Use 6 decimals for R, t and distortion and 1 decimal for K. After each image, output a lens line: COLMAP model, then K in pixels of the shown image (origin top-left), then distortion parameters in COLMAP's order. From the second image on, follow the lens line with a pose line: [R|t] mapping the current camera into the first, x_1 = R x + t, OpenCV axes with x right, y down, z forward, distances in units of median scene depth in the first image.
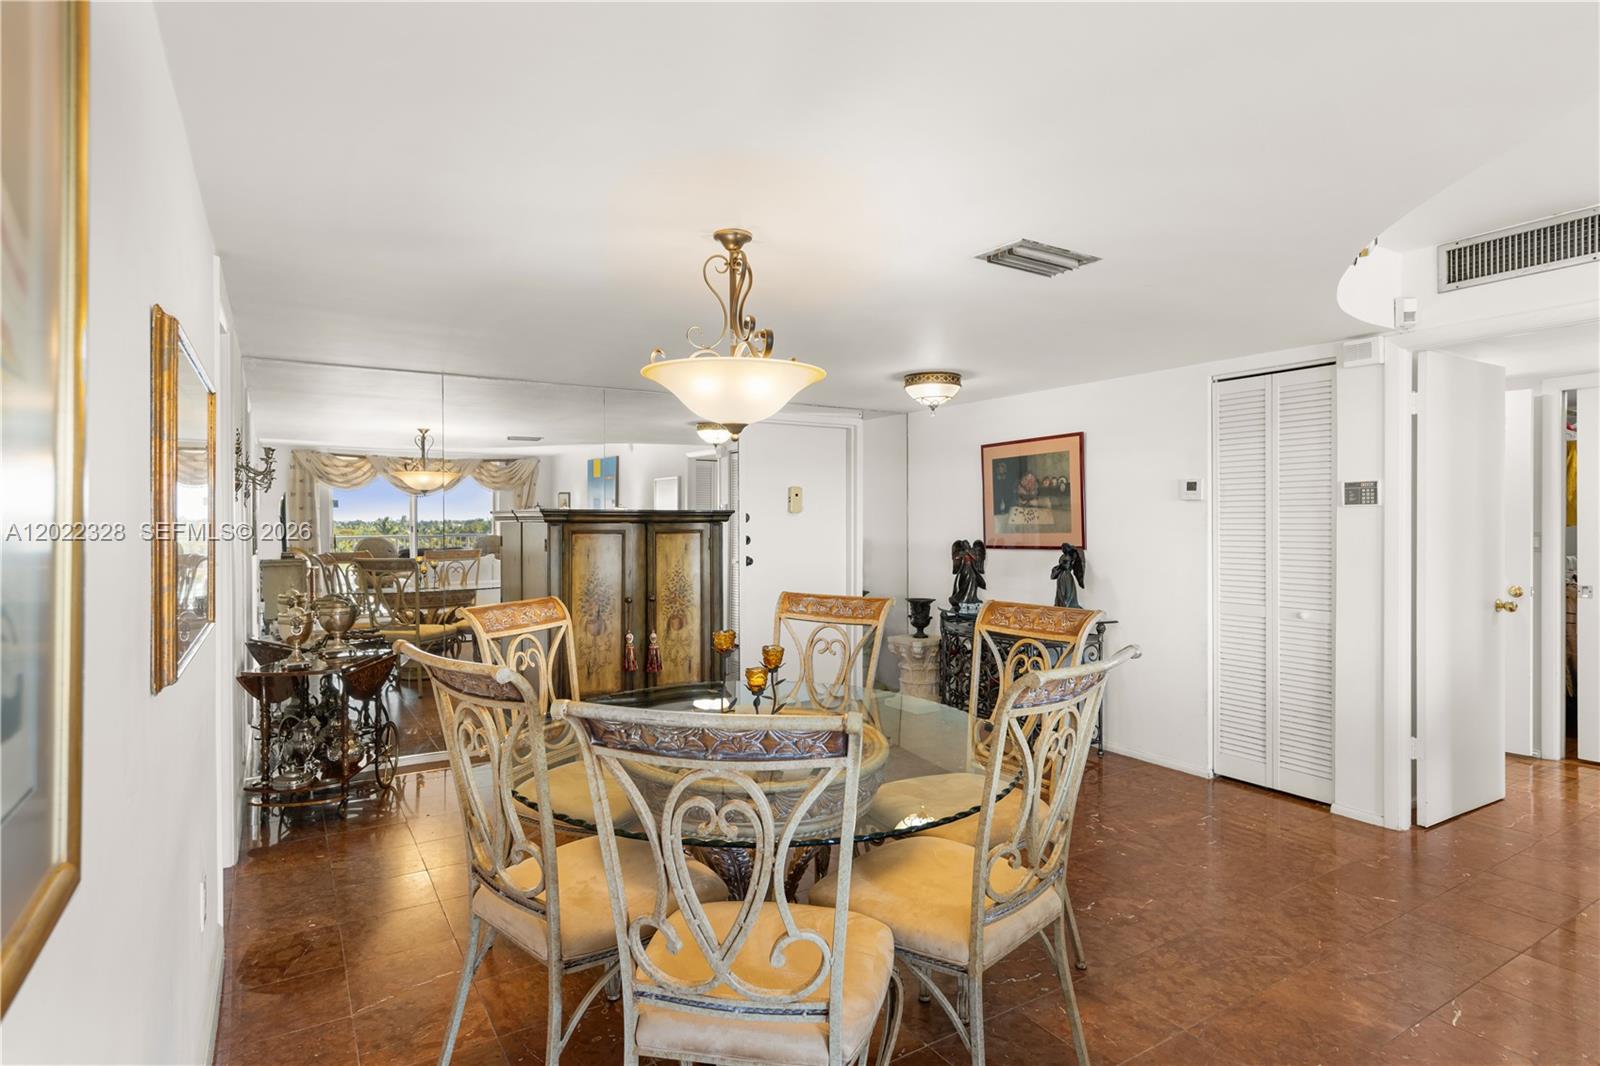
lens RADIAL K [[832.4, 0, 804.4], [0, 832.4, 530.4], [0, 0, 1]] dist [0.018898, 0.000149]
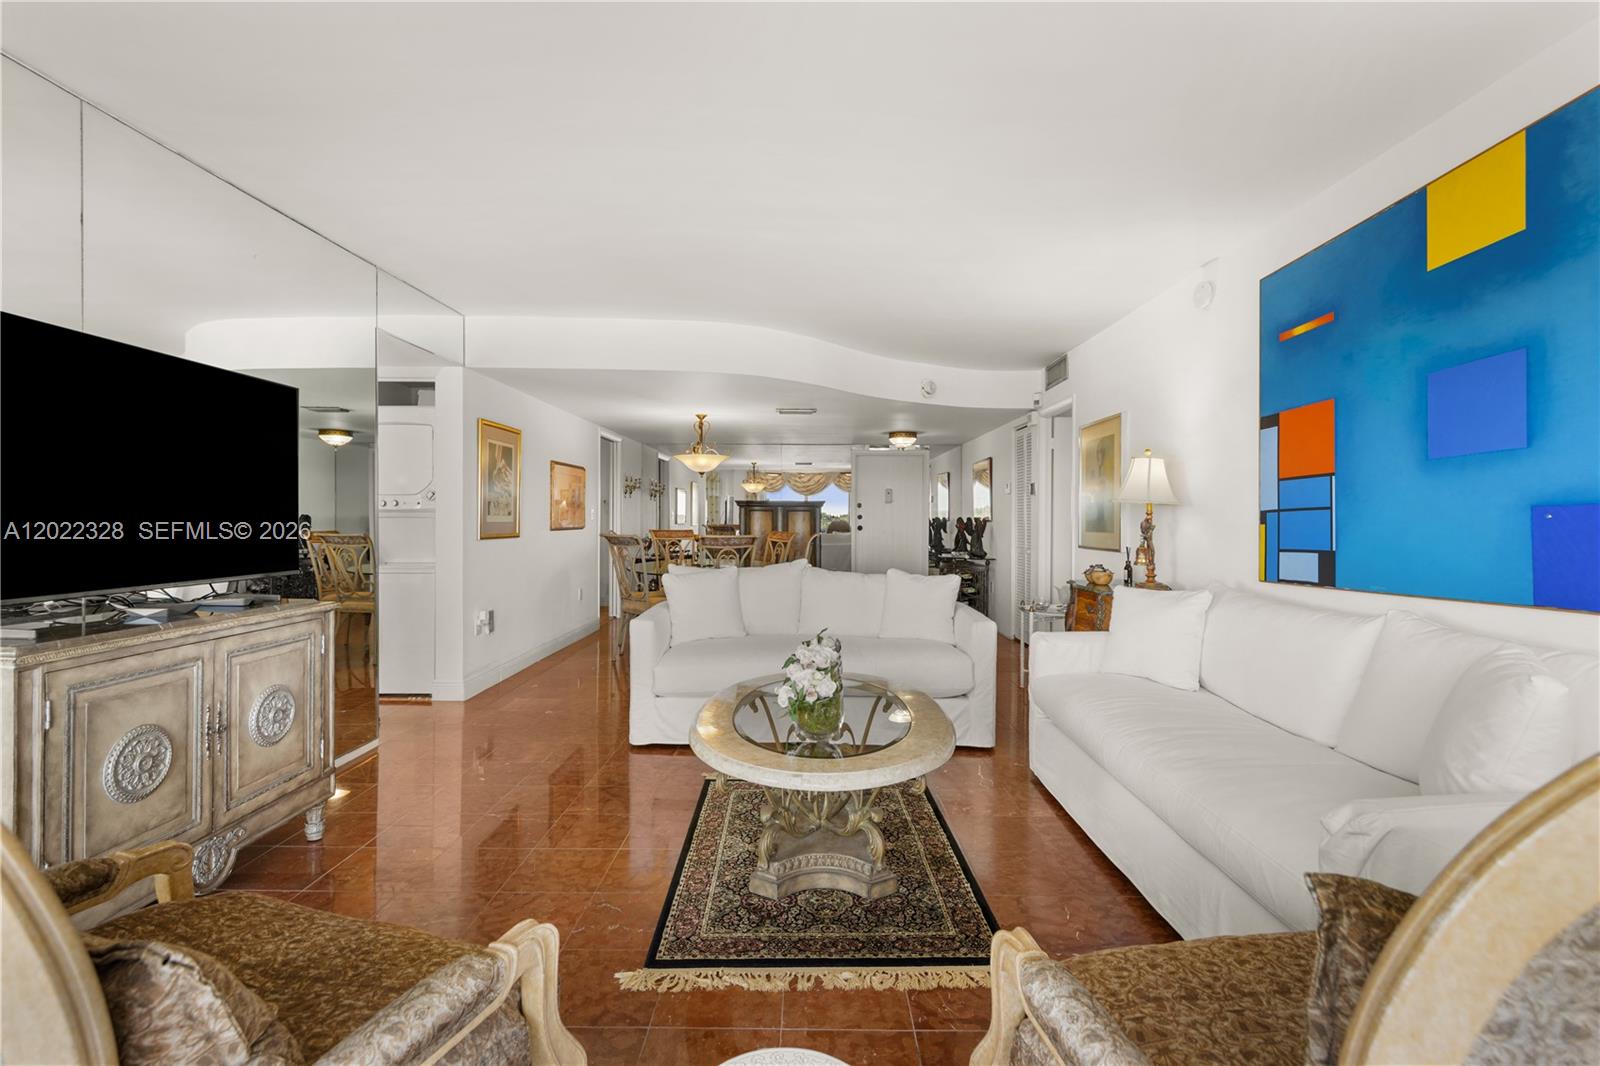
lens RADIAL K [[728.2, 0, 813.1], [0, 728.2, 526.1], [0, 0, 1]] dist [0.003962, 0.000099]
pose [[0.854698, 0.010649, -0.519016, 0.736781], [-0.010776, 0.999938, 0.002772, 0.030089], [0.519013, 0.003224, 0.854760, -0.506856]]
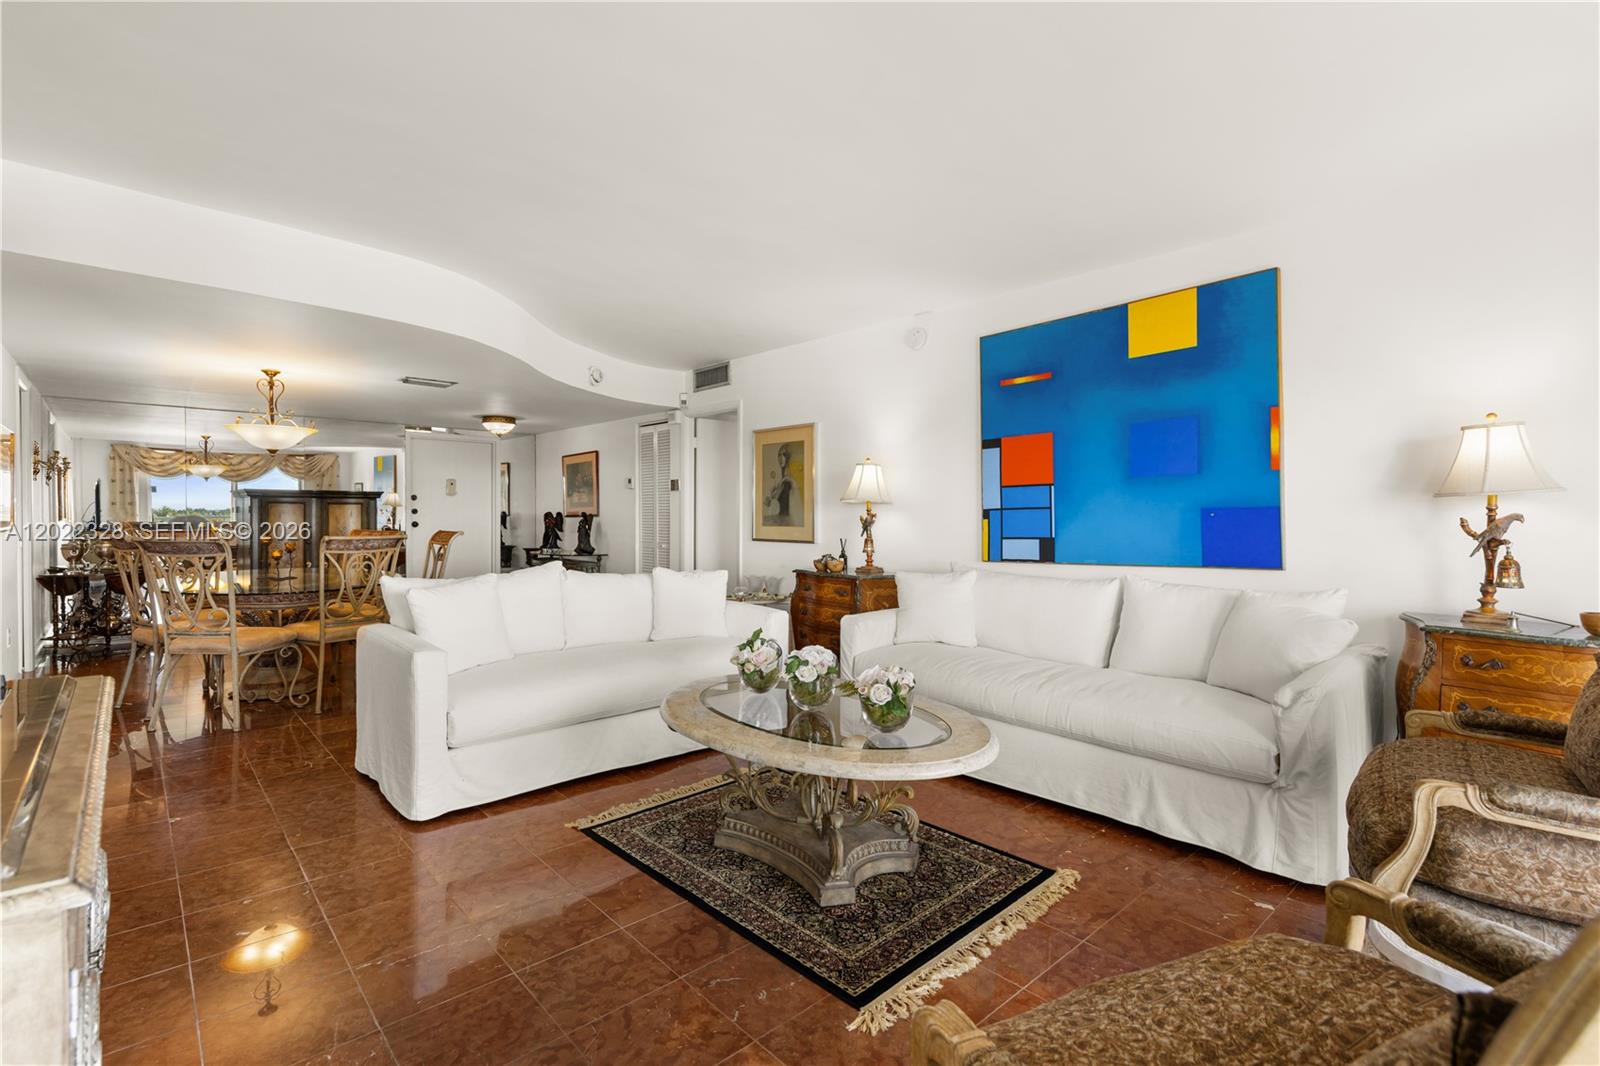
lens RADIAL K [[728.2, 0, 804.0], [0, 728.2, 526.8], [0, 0, 1]] dist [0.003962, 0.000099]
pose [[0.981850, 0.002282, 0.189646, 0.419372], [-0.003695, 0.999968, 0.007096, 0.029787], [-0.189623, -0.007668, 0.981827, -0.555206]]
